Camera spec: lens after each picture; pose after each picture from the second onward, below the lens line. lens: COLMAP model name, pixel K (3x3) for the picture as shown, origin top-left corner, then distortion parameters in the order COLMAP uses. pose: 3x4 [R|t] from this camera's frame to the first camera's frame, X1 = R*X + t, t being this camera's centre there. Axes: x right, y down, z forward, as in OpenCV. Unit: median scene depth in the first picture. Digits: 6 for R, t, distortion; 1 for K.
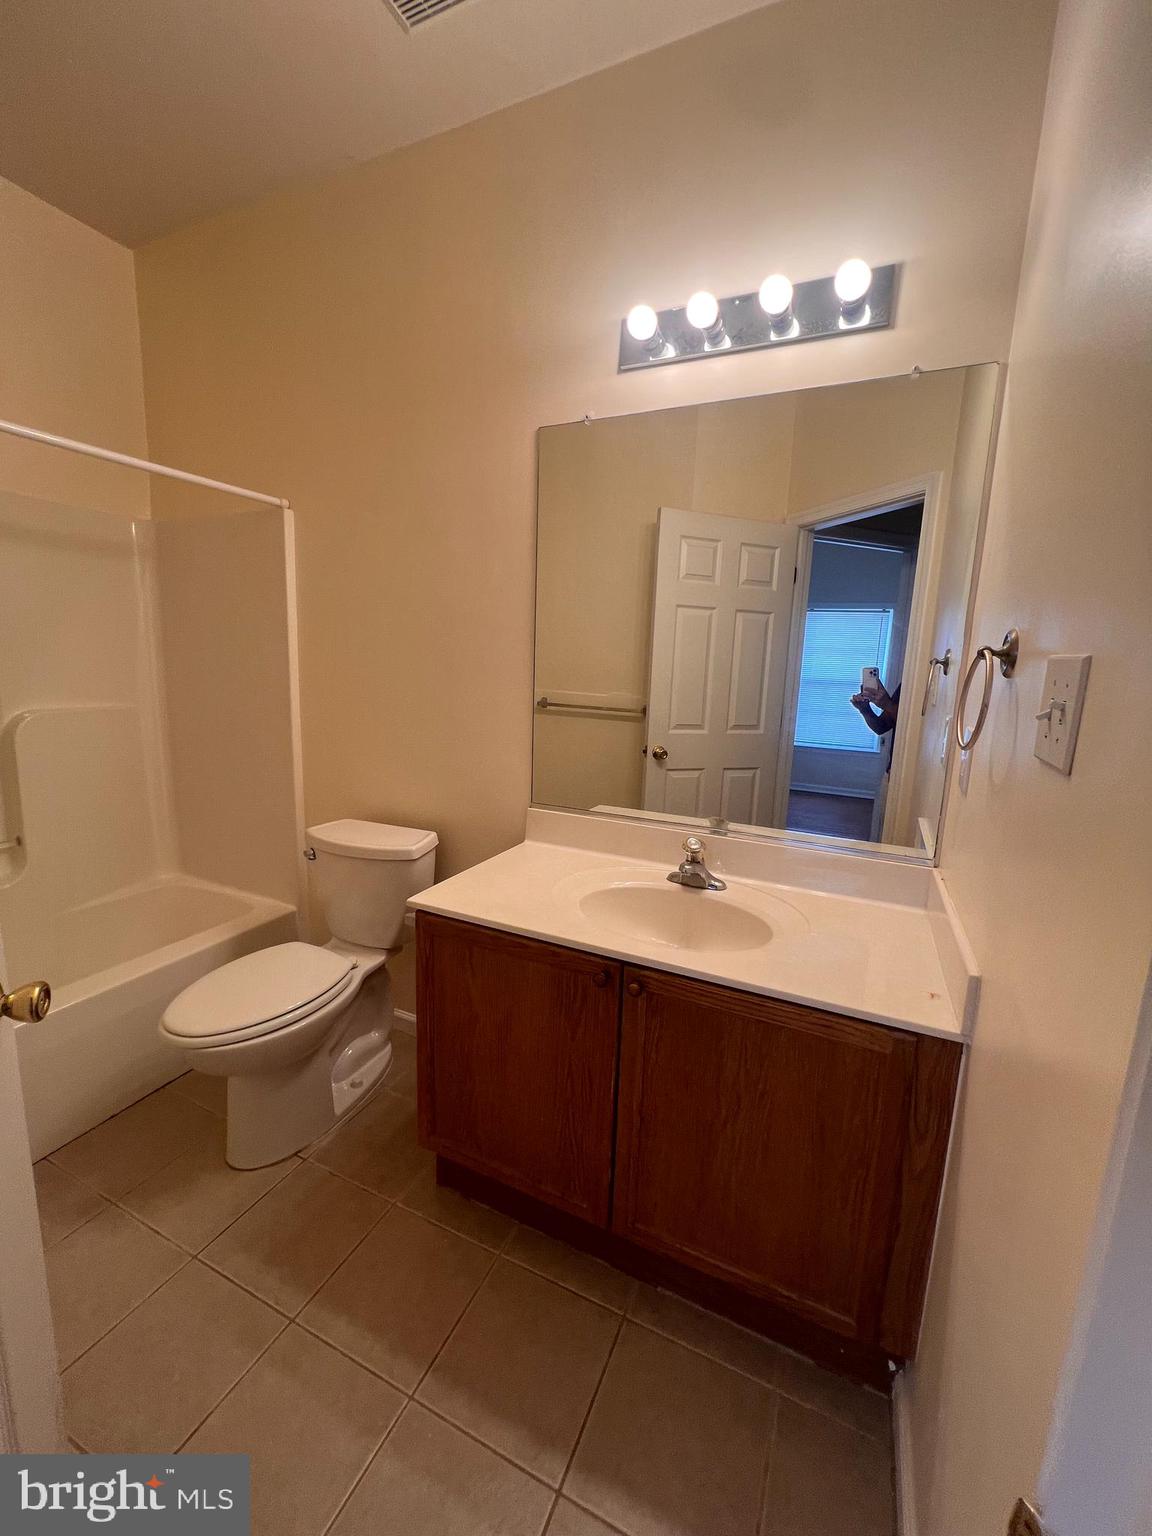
lens RADIAL K [[621.2, 0, 573.4], [0, 621.2, 763.7], [0, 0, 1]] dist [-0.000418, 0.000097]
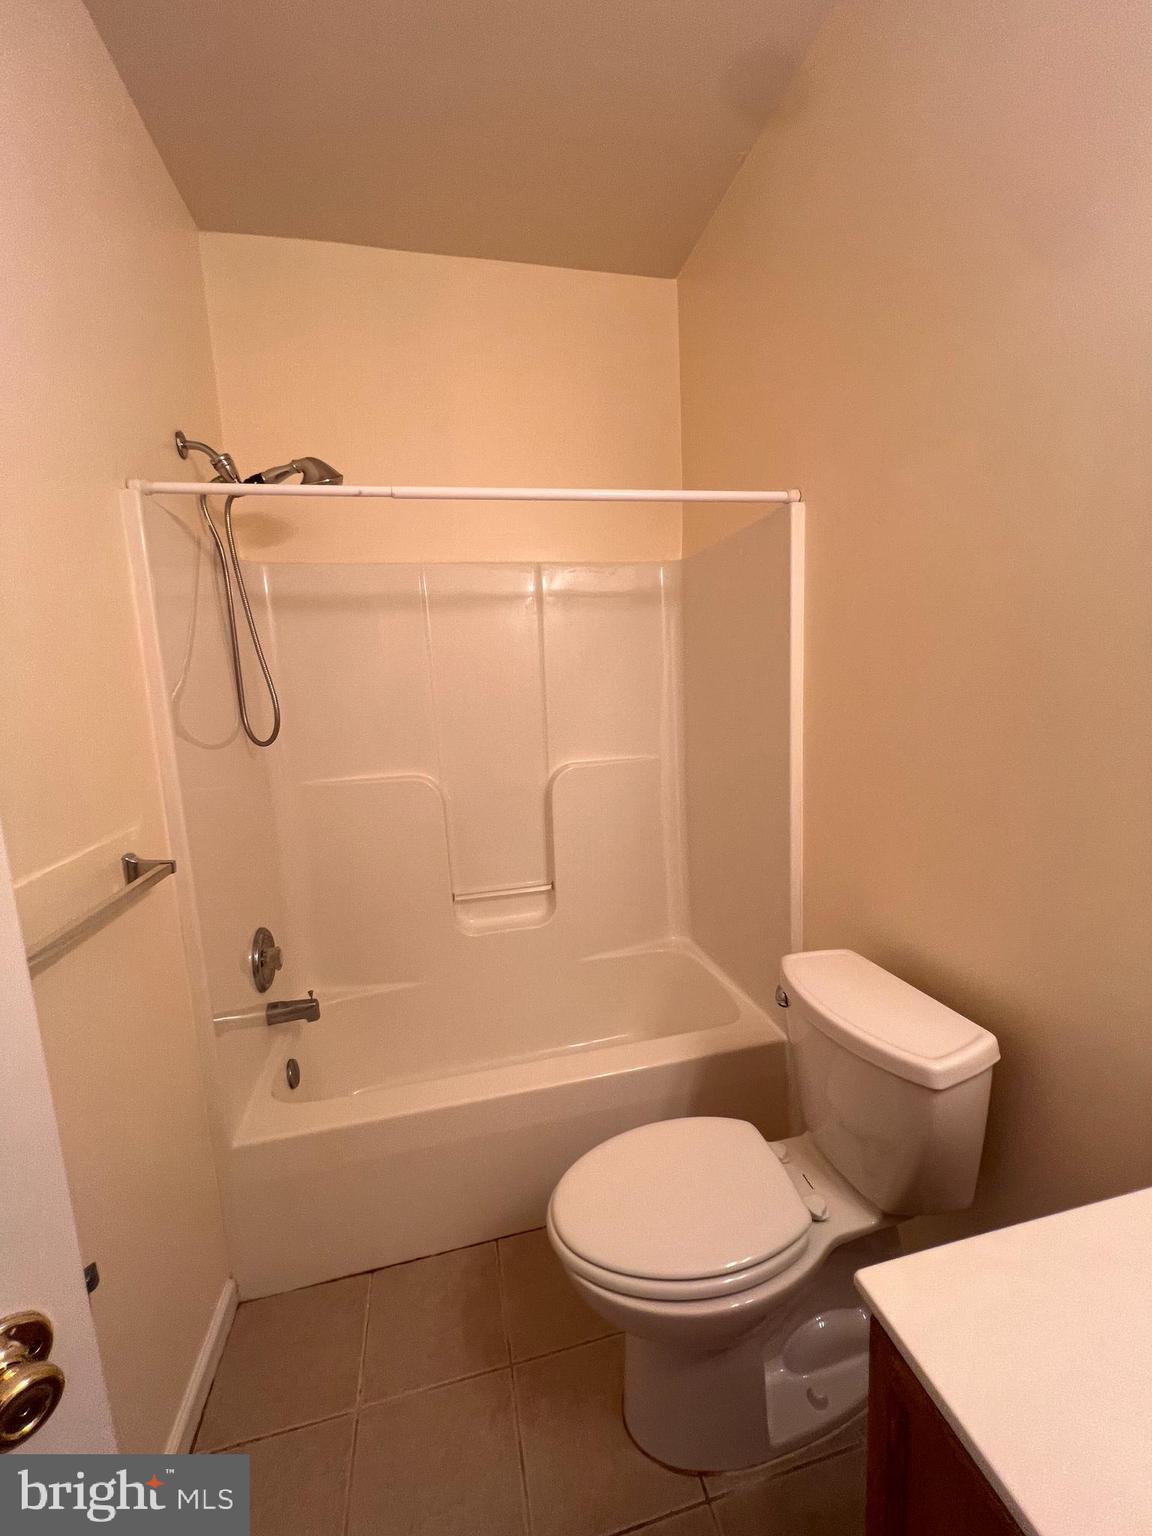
lens RADIAL K [[621.2, 0, 576.6], [0, 621.2, 768.7], [0, 0, 1]] dist [-0.000418, 0.000097]
pose [[0.622796, 0.043576, -0.781169, -0.040652], [-0.068804, 0.997630, 0.000795, -0.083186], [0.779353, 0.053253, 0.624319, 0.364374]]
